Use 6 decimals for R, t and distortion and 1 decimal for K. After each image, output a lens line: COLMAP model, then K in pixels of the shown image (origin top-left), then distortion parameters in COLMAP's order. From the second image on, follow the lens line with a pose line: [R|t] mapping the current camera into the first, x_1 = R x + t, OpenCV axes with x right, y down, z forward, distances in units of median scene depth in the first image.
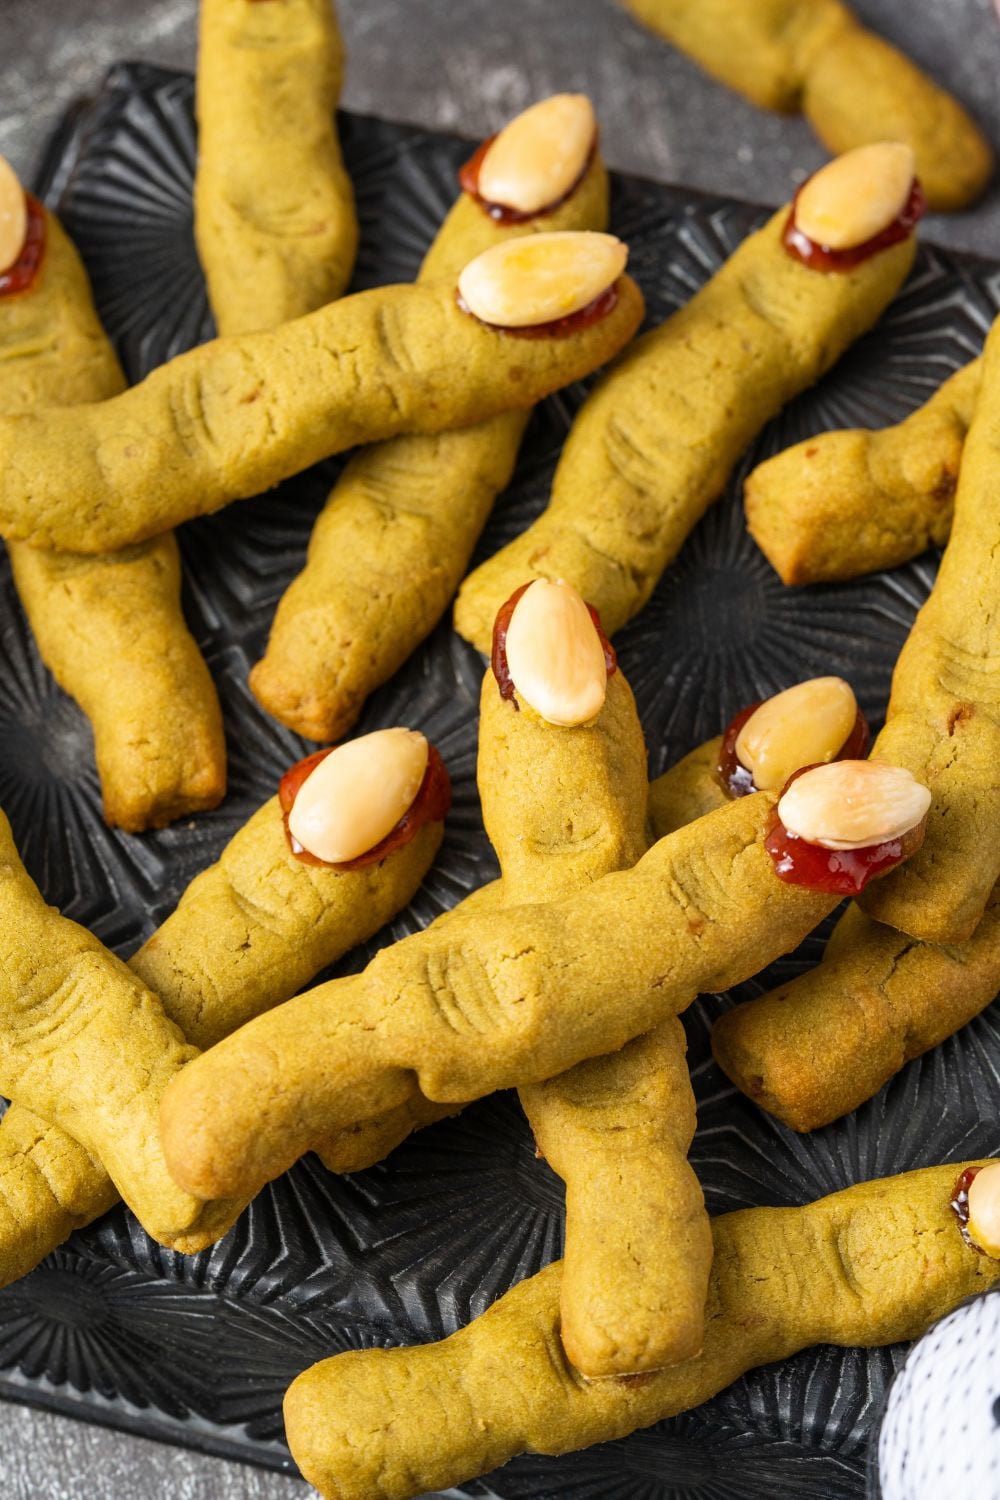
lens RADIAL K [[4993.9, 0, 500.0], [0, 4993.9, 750.0], [0, 0, 1]] dist [-0.235864, -1.343230]
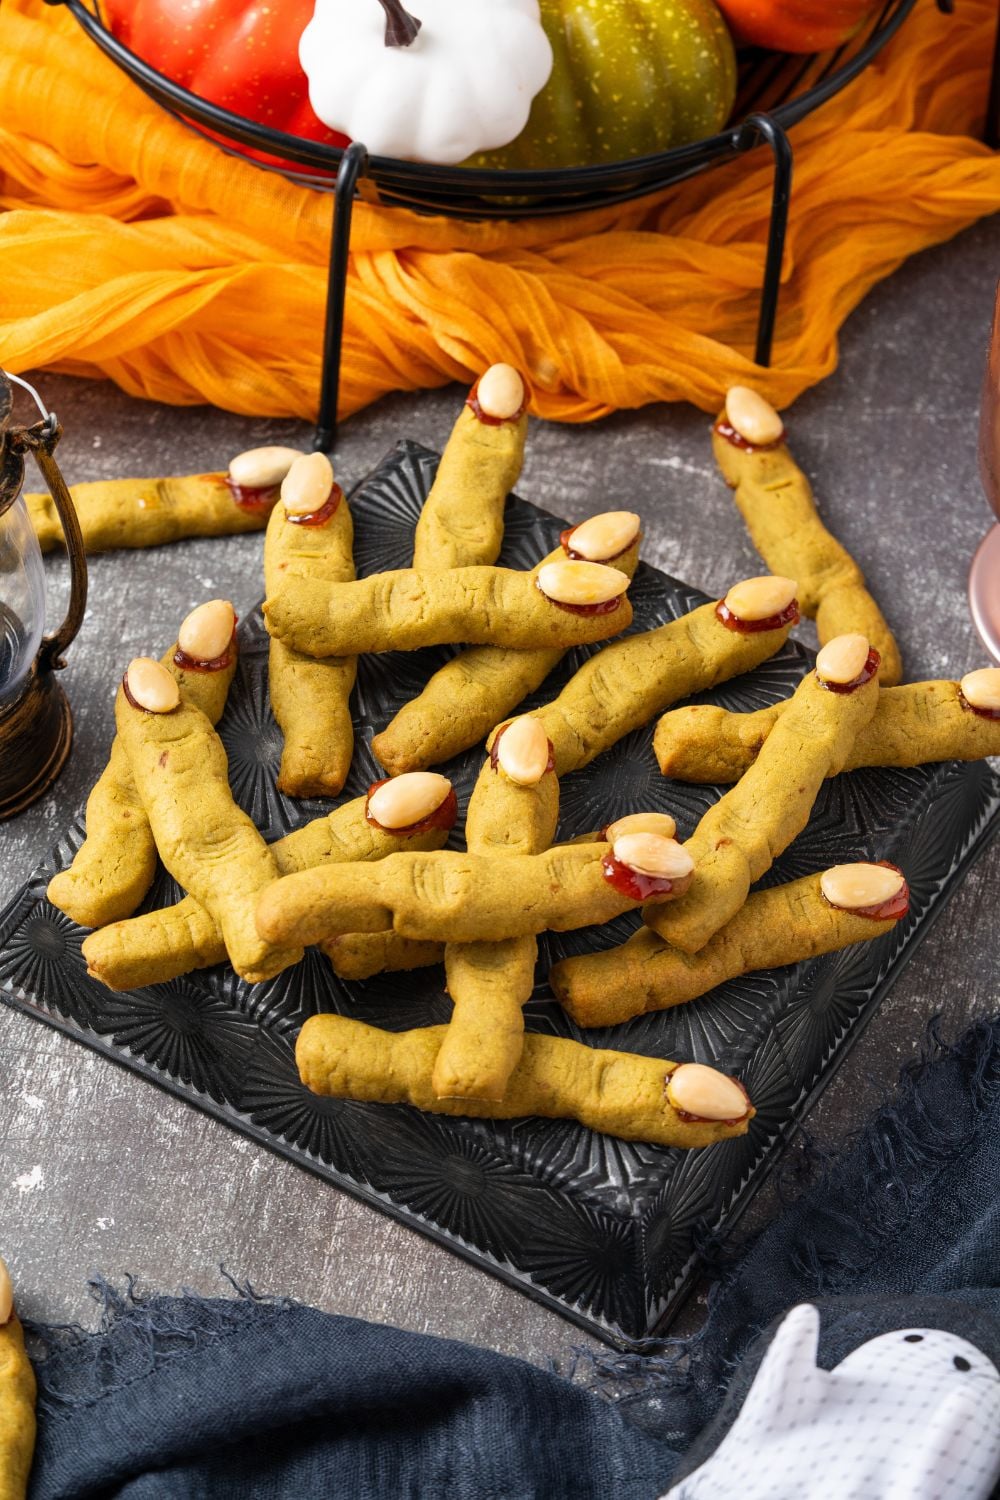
lens RADIAL K [[4524.4, 0, 500.0], [0, 4524.4, 750.0], [0, 0, 1]] dist [-0.062929, -1.310908]
pose [[0.957871, 0.273019, -0.089122, 0.148873], [-0.285287, 0.940259, -0.185807, 0.292590], [0.033069, 0.203405, 0.978536, -0.665412]]
